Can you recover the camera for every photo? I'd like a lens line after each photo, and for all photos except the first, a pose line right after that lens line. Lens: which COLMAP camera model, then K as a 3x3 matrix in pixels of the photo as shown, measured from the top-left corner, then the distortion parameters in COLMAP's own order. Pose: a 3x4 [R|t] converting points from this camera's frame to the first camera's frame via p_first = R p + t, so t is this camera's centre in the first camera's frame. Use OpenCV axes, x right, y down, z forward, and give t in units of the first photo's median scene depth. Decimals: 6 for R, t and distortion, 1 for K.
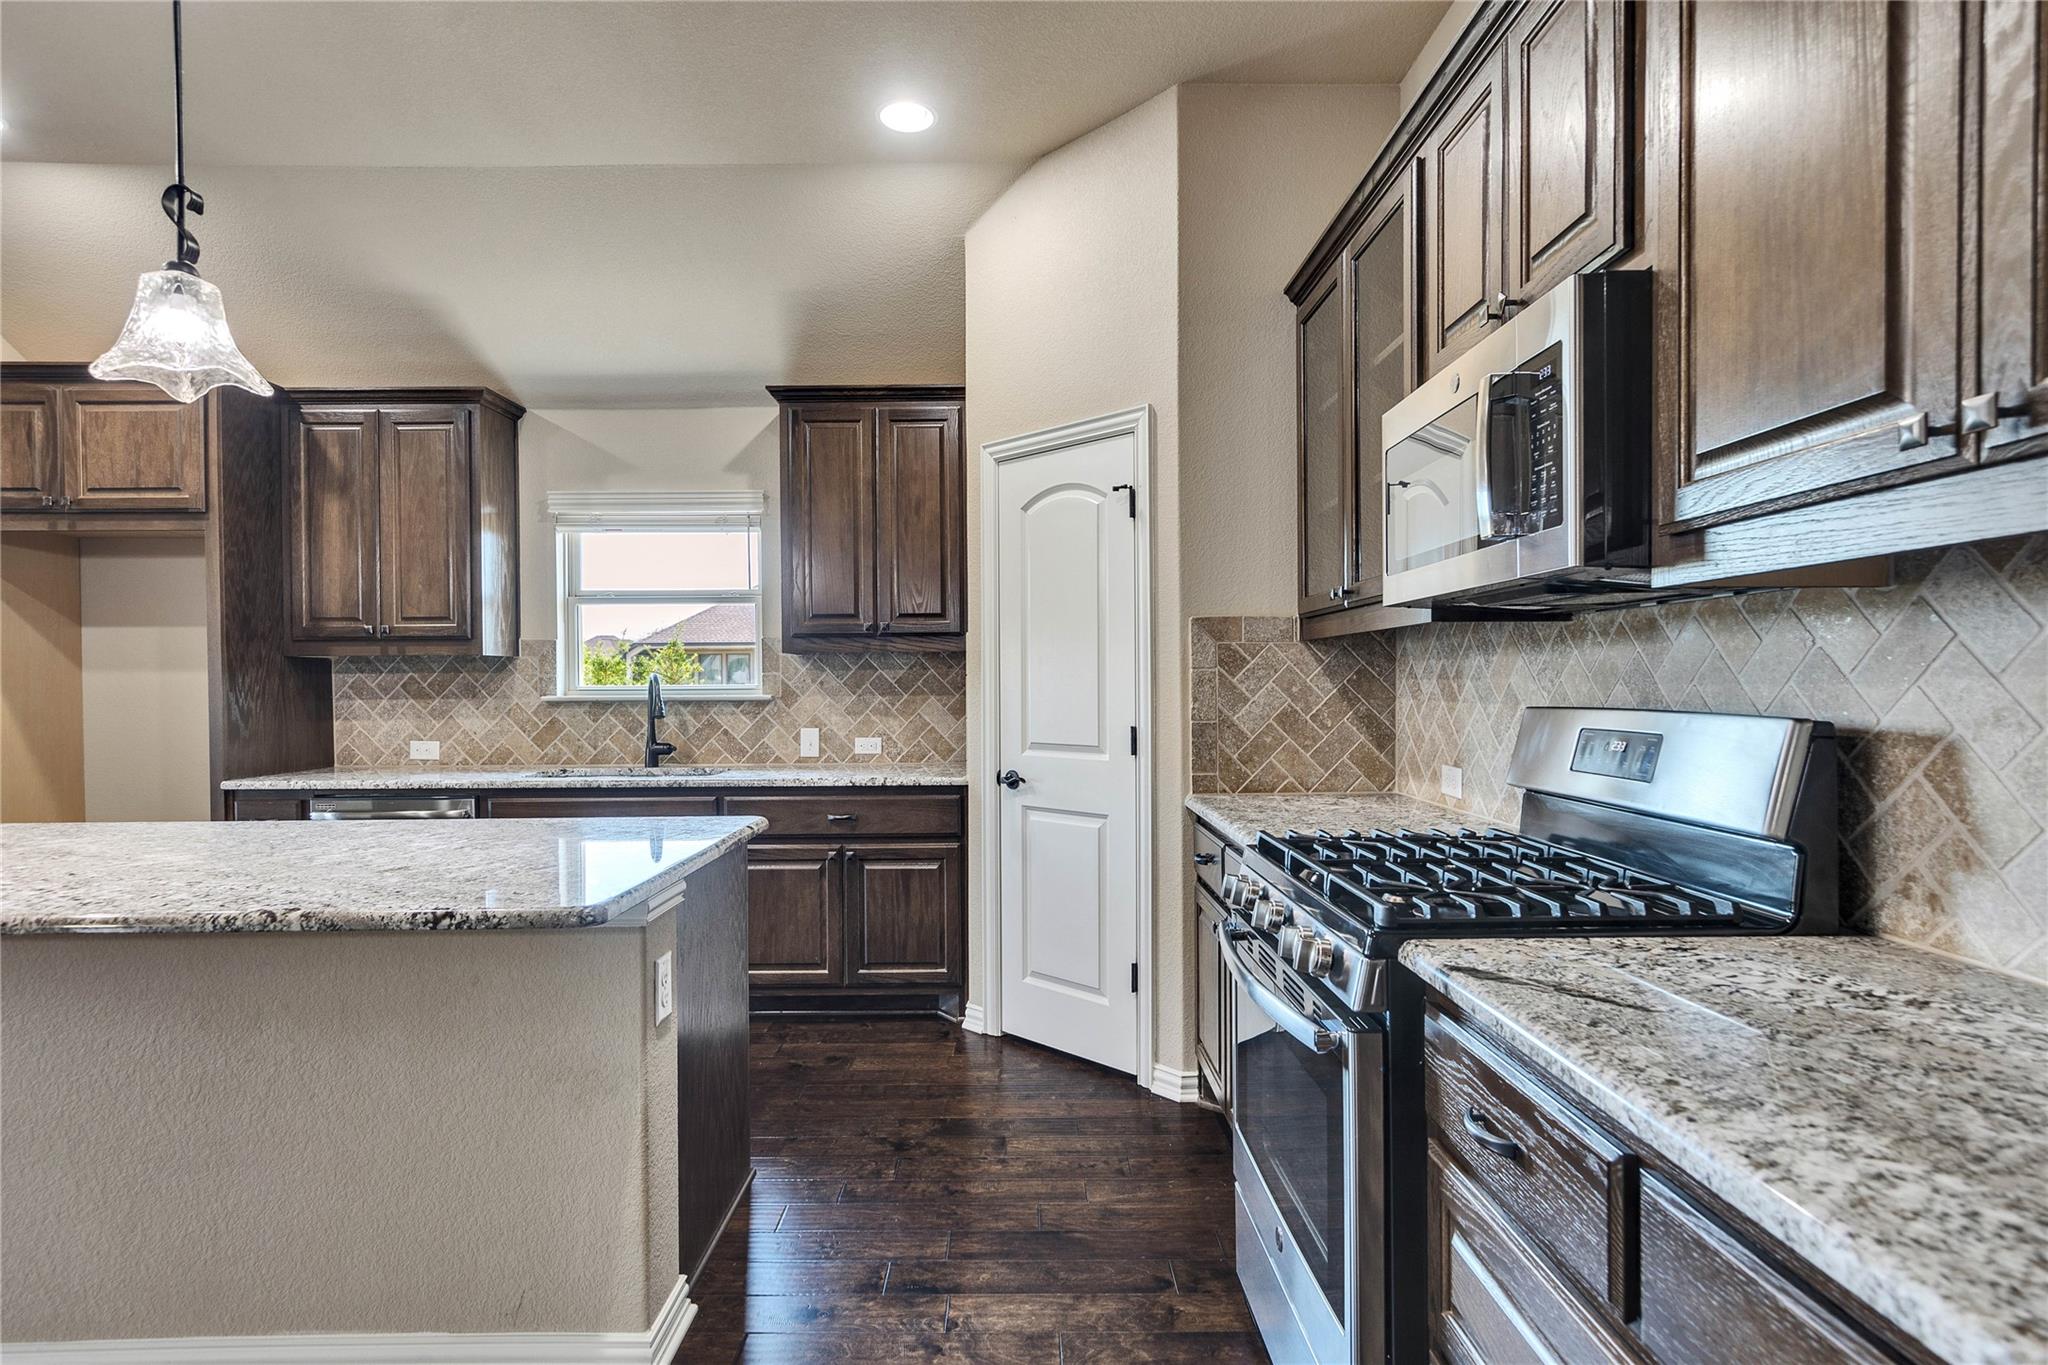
lens RADIAL K [[1044.8, 0, 1020.4], [0, 1044.8, 688.6], [0, 0, 1]] dist [0.007004, 0.000589]
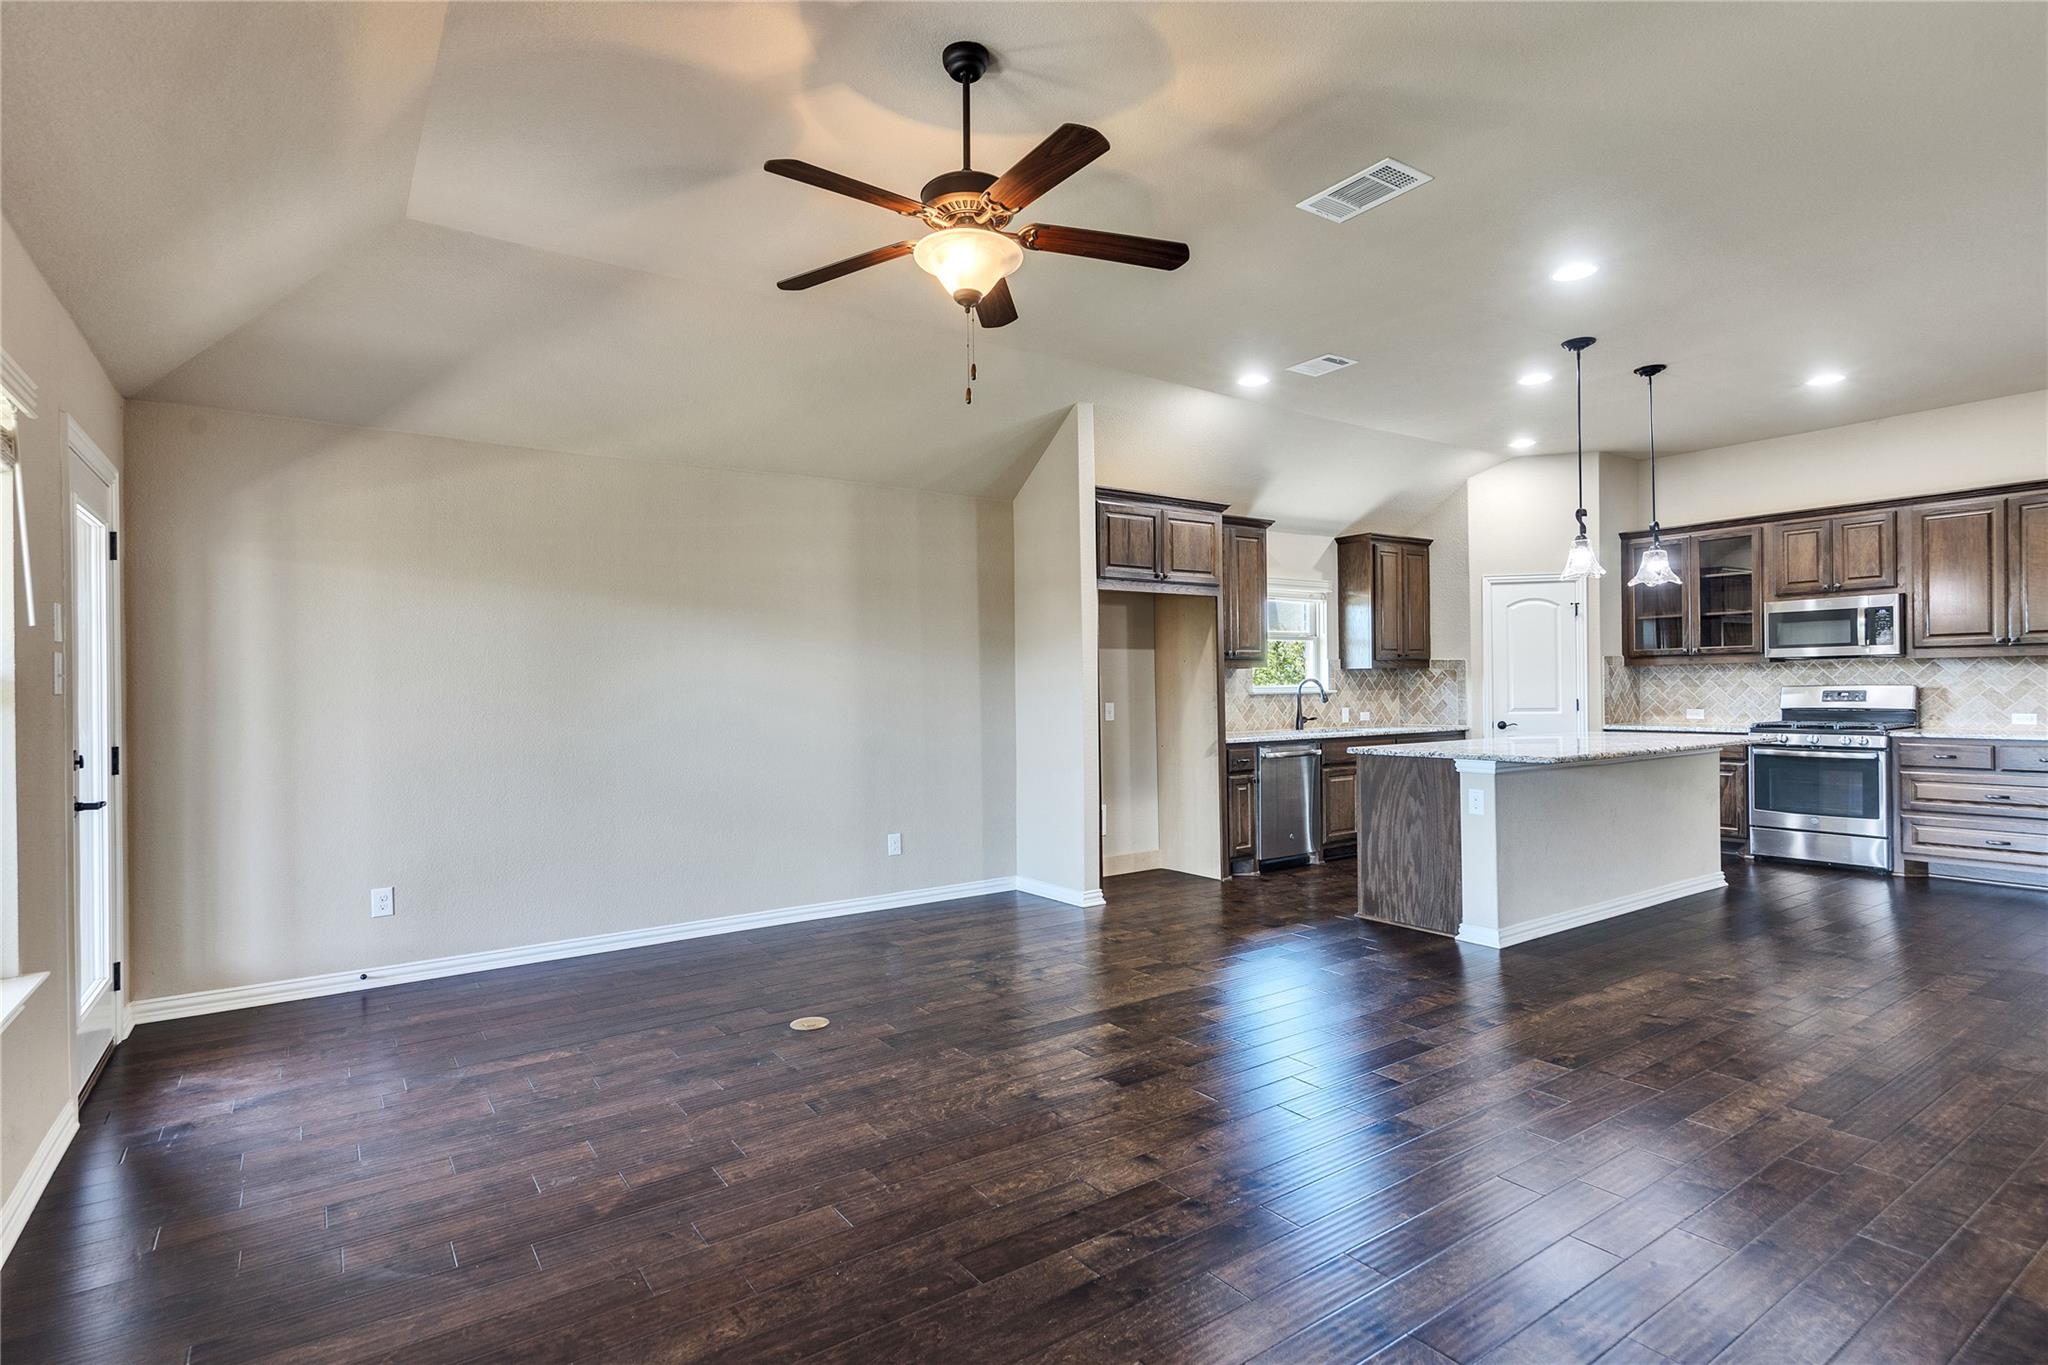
lens RADIAL K [[1020.6, 0, 1020.7], [0, 1020.6, 689.7], [0, 0, 1]] dist [0.008532, -0.000368]
pose [[0.824381, -0.004652, 0.566016, -2.016690], [0.010865, 0.999912, -0.007606, 0.015199], [-0.565931, 0.012420, 0.824359, -0.223341]]
